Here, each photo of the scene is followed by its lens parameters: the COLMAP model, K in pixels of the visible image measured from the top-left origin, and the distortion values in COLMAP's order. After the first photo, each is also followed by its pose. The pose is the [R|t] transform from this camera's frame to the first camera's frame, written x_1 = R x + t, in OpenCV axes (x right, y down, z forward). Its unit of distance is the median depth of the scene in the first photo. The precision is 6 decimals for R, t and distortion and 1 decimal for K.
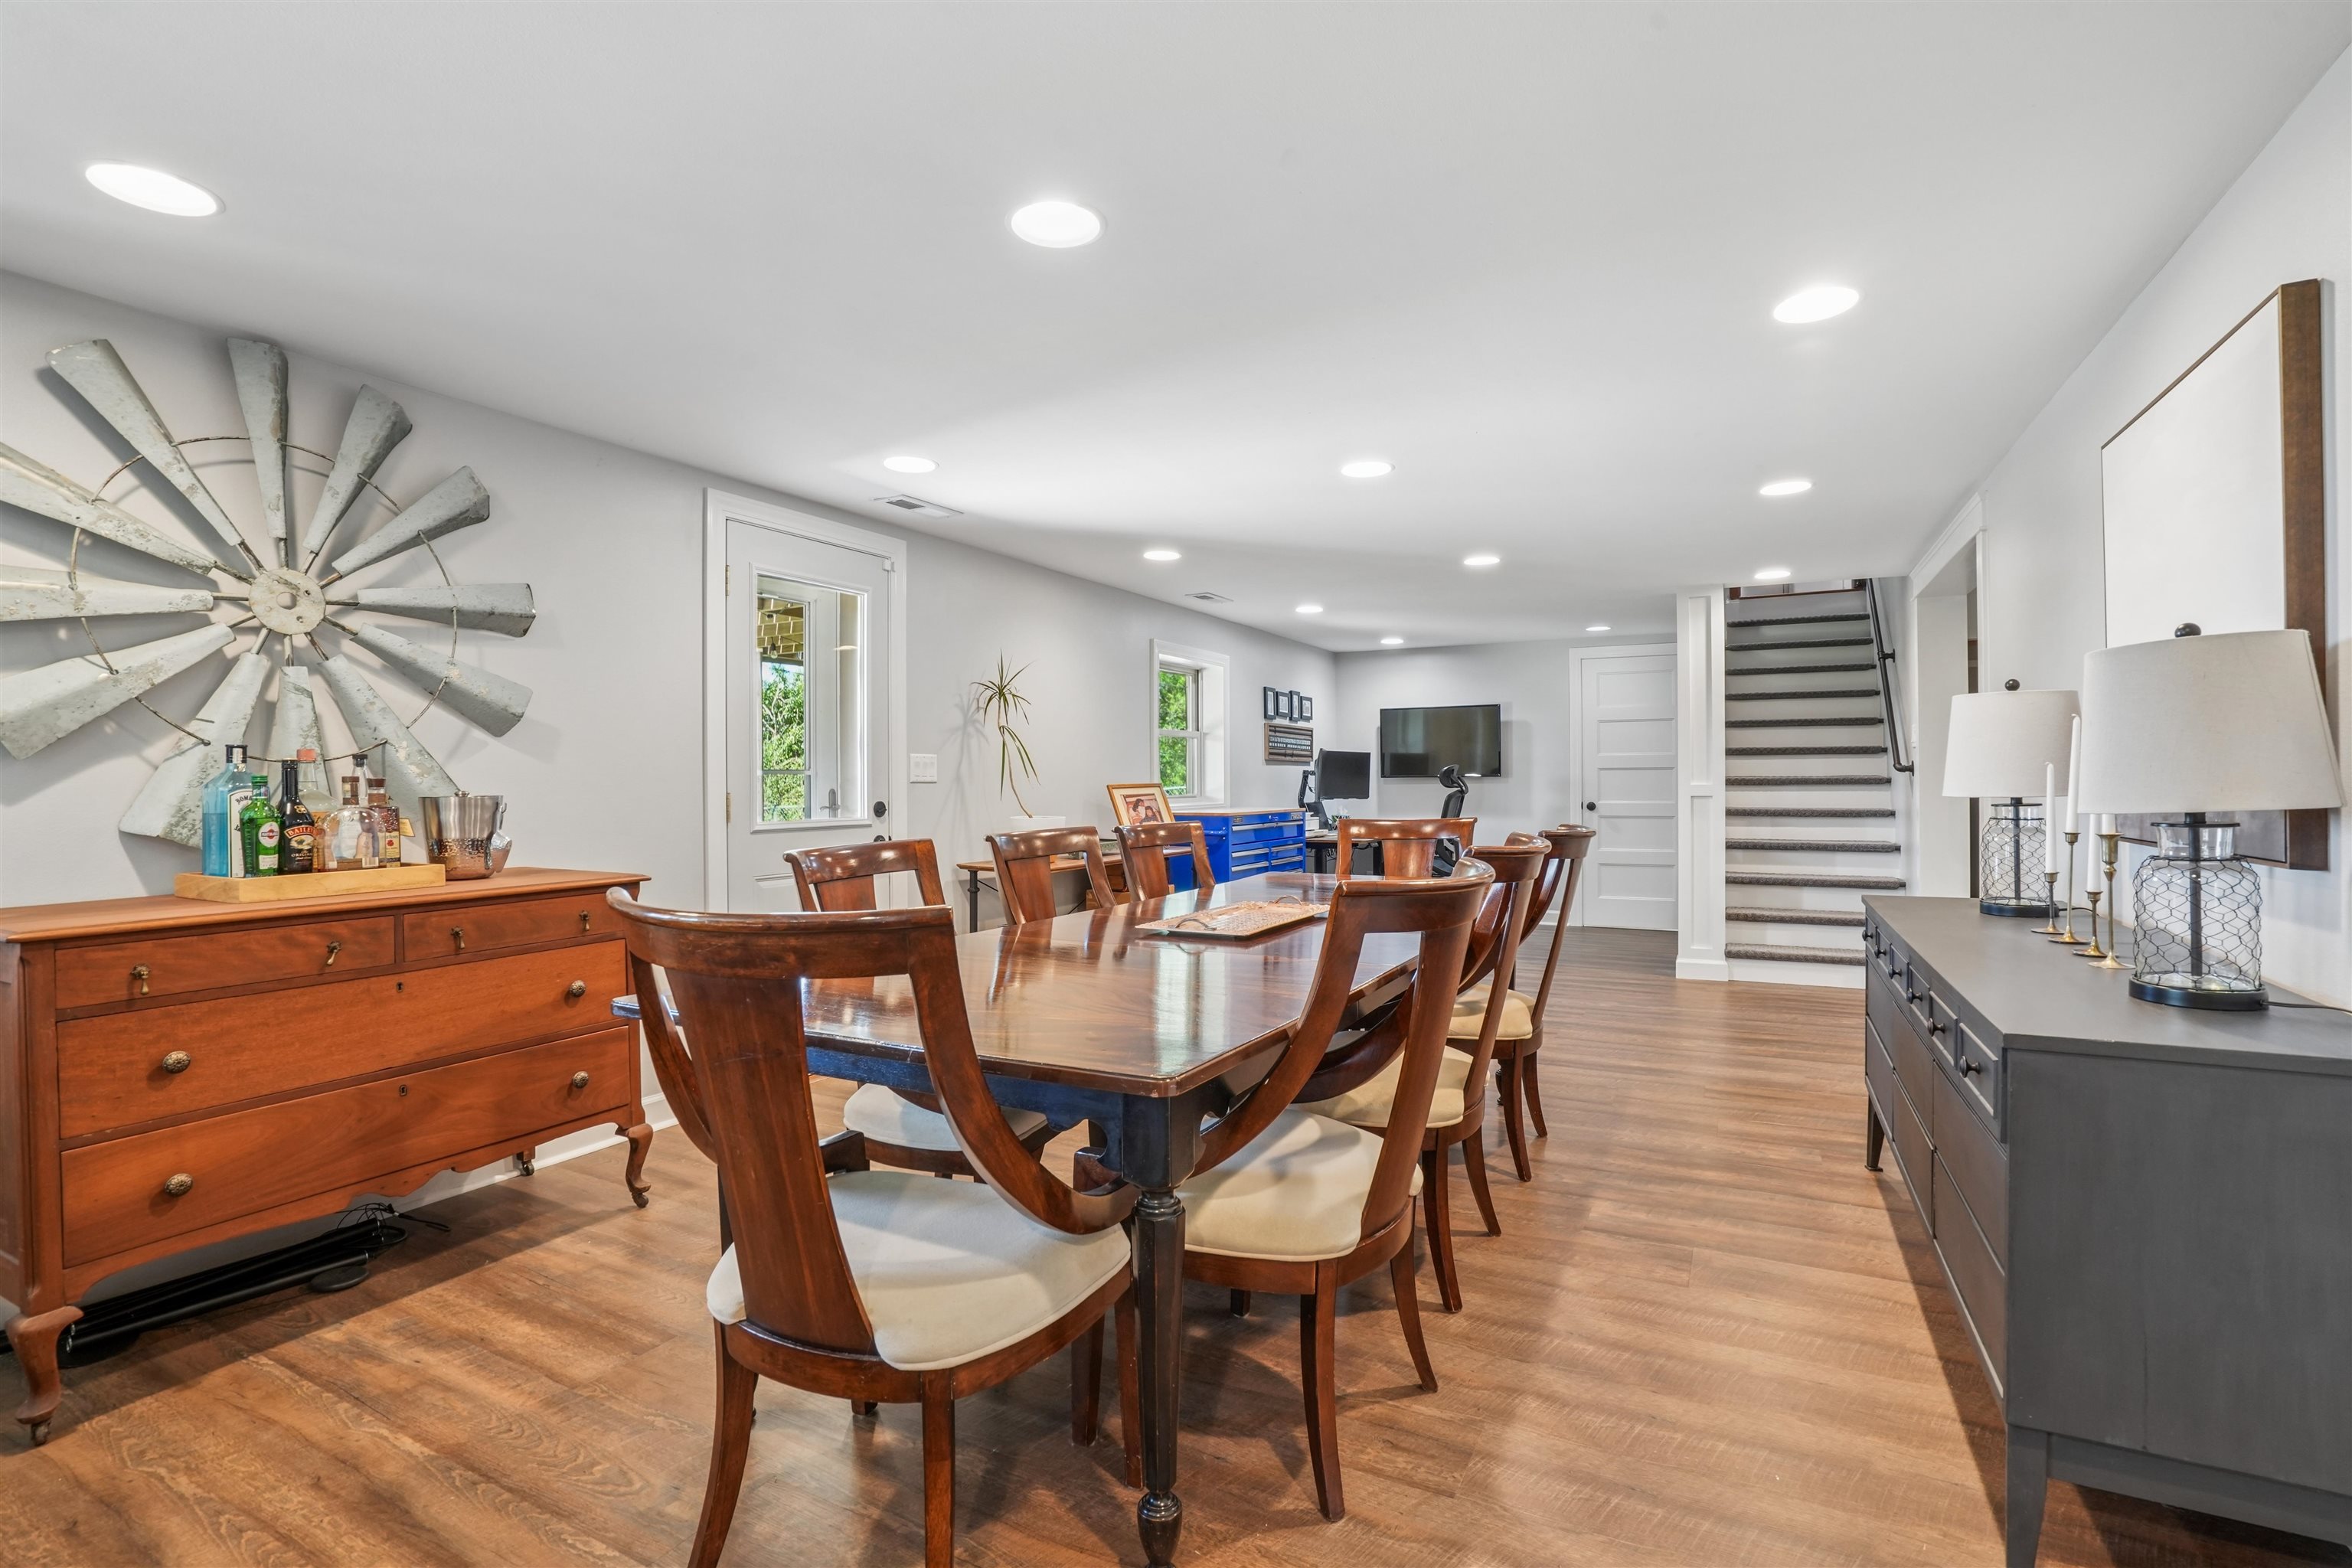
lens RADIAL K [[1079.0, 0, 1182.0], [0, 1079.0, 780.8], [0, 0, 1]] dist [-0.004914, 0.000075]
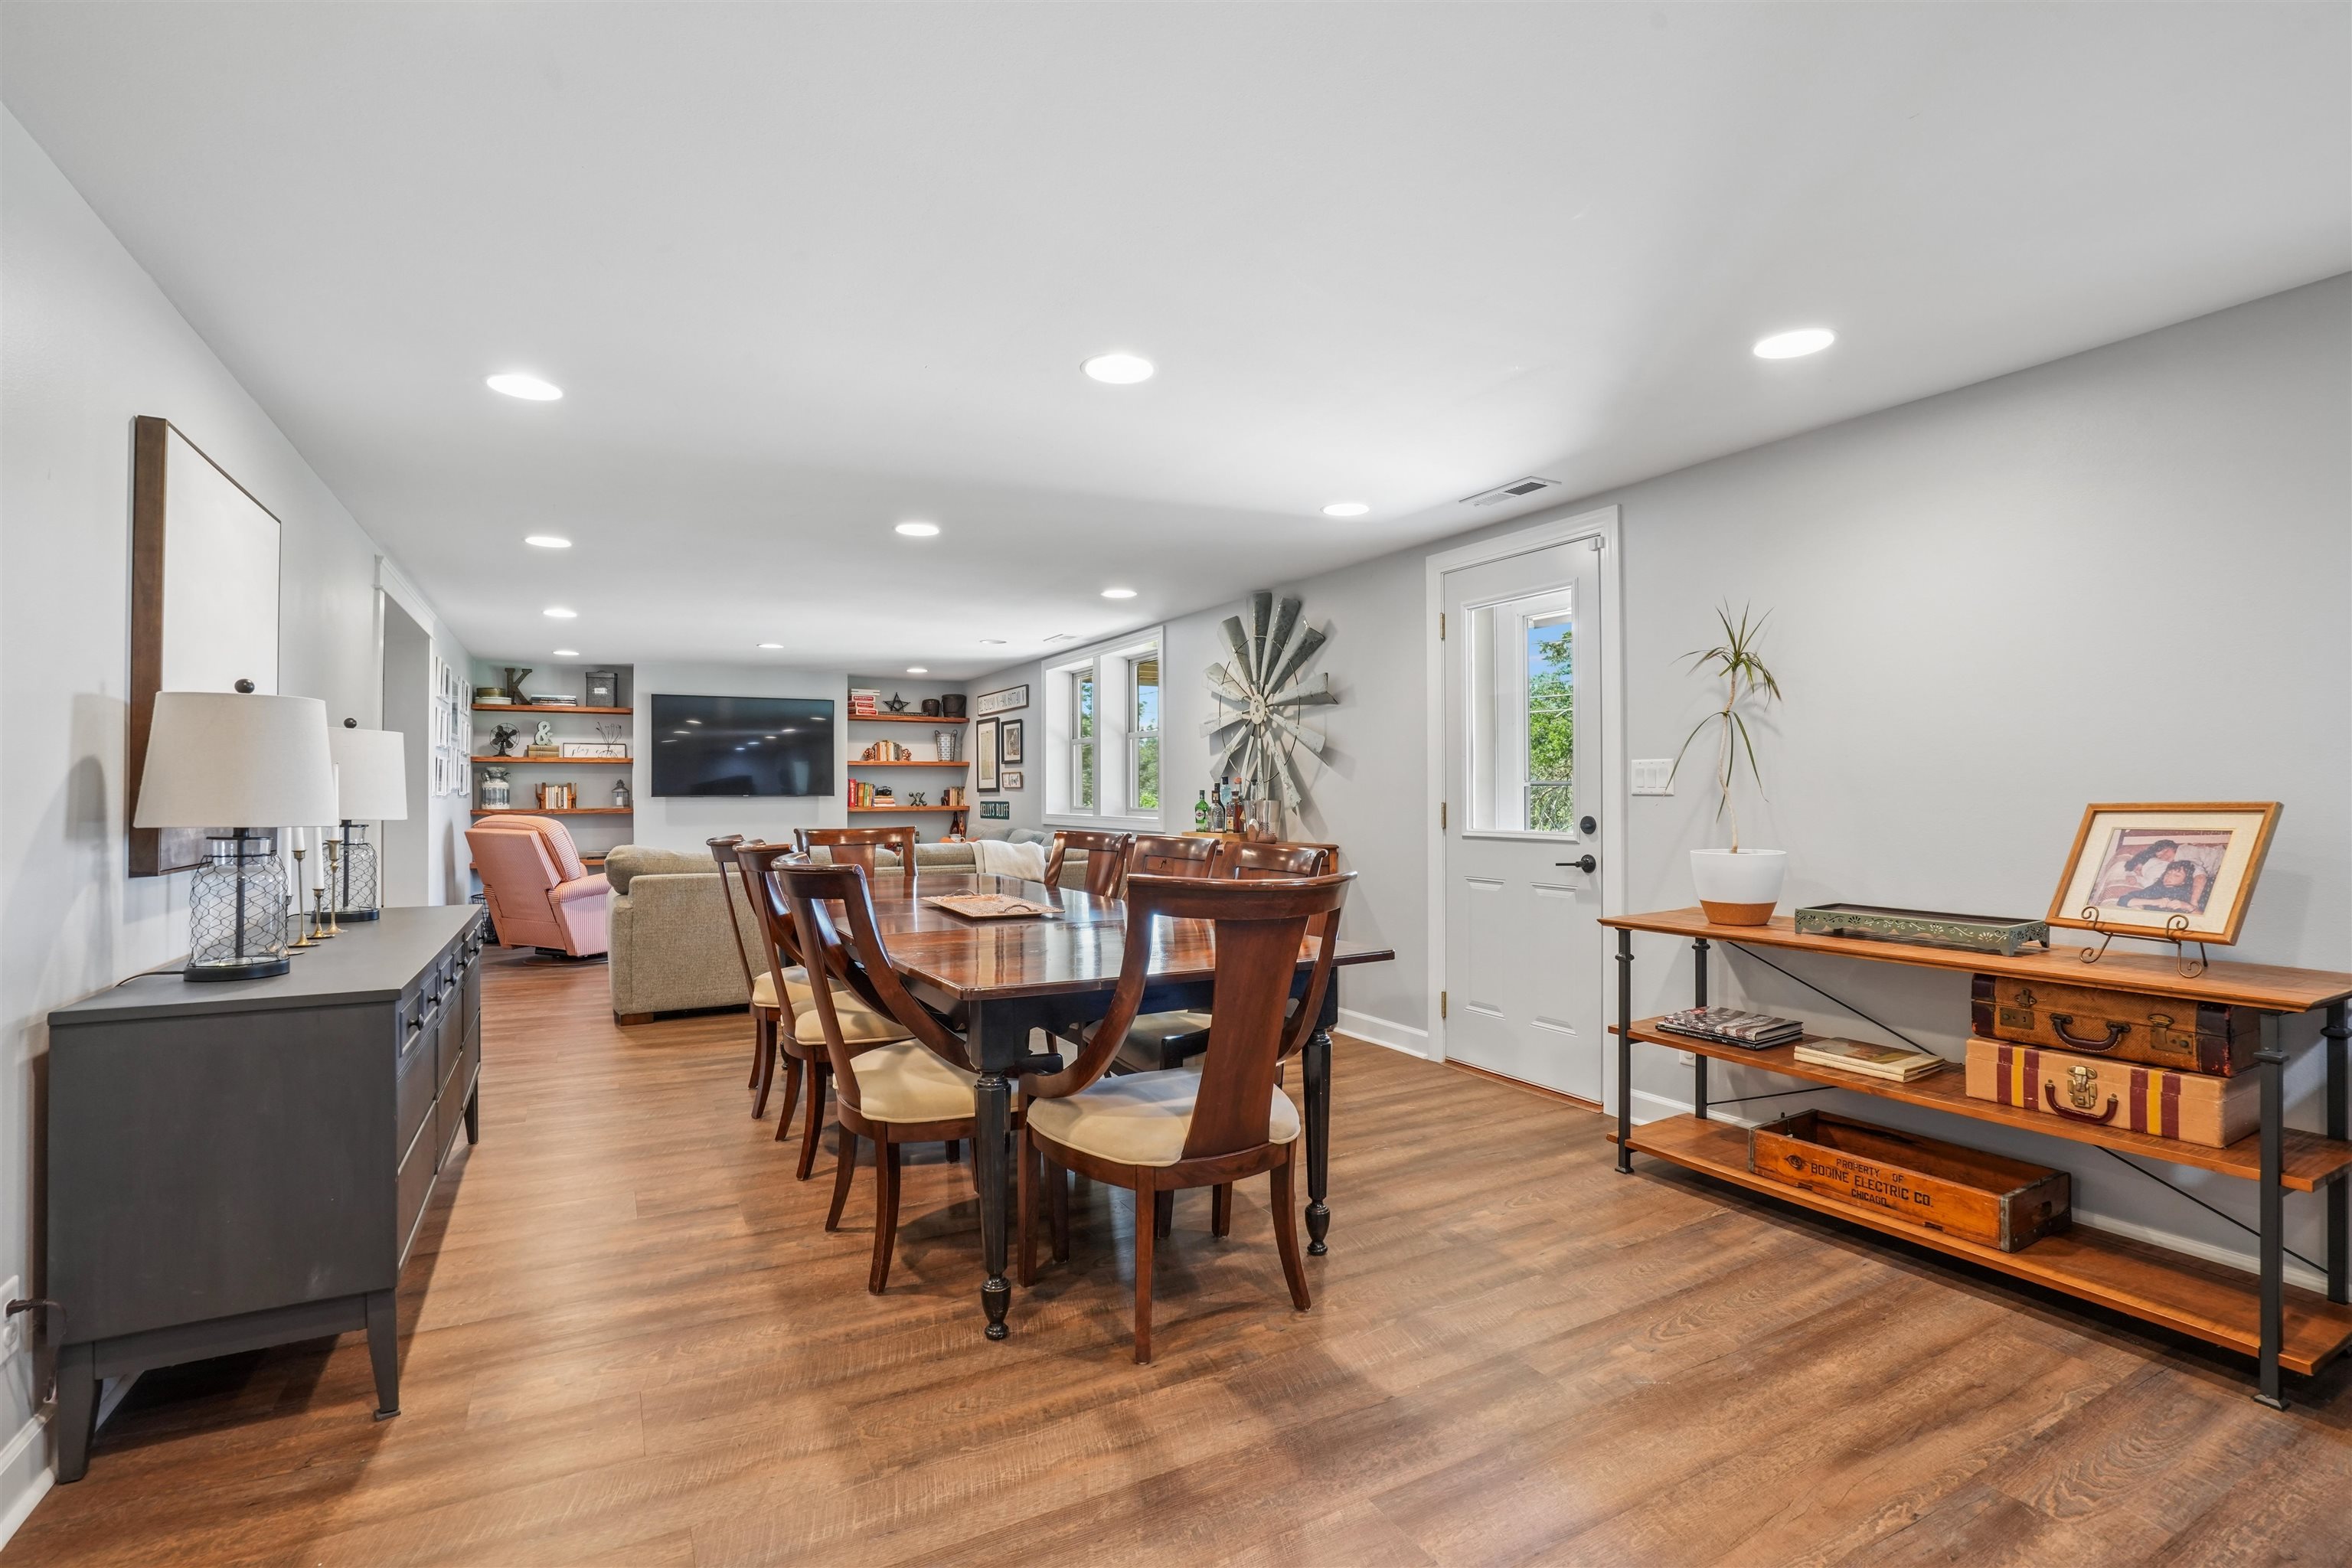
lens RADIAL K [[1079.0, 0, 1182.0], [0, 1079.0, 780.8], [0, 0, 1]] dist [-0.004914, 0.000075]
pose [[-0.550559, -0.002172, -0.834793, 1.885826], [0.005351, 0.999967, -0.006132, -0.018851], [0.834779, -0.007843, -0.550529, 3.593401]]
